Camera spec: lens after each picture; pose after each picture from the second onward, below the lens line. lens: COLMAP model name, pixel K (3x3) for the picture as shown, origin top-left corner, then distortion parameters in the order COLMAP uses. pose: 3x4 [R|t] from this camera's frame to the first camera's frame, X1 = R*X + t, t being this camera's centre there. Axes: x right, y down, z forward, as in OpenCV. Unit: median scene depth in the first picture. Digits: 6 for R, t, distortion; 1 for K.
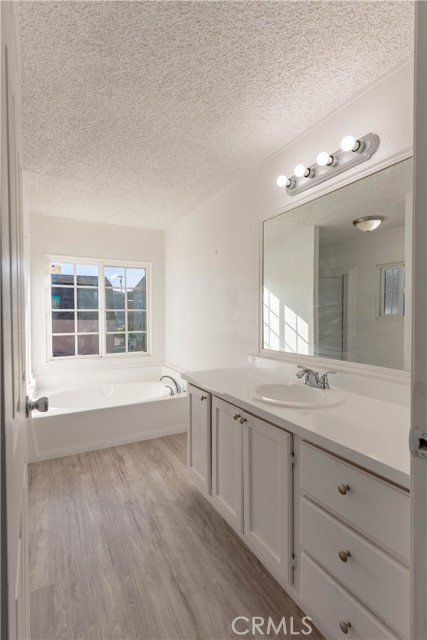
lens RADIAL K [[307.6, 0, 211.6], [0, 307.6, 319.6], [0, 0, 1]] dist [-0.001996, -0.000099]
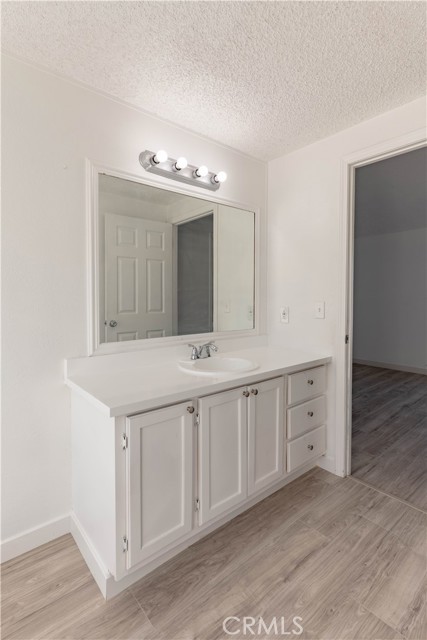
lens RADIAL K [[307.6, 0, 211.4], [0, 307.6, 312.5], [0, 0, 1]] dist [-0.001996, -0.000099]
pose [[-0.210035, -0.044313, 0.976689, -0.932824], [0.024511, 0.998420, 0.050570, -0.028339], [-0.977387, 0.034561, -0.208617, 1.350900]]
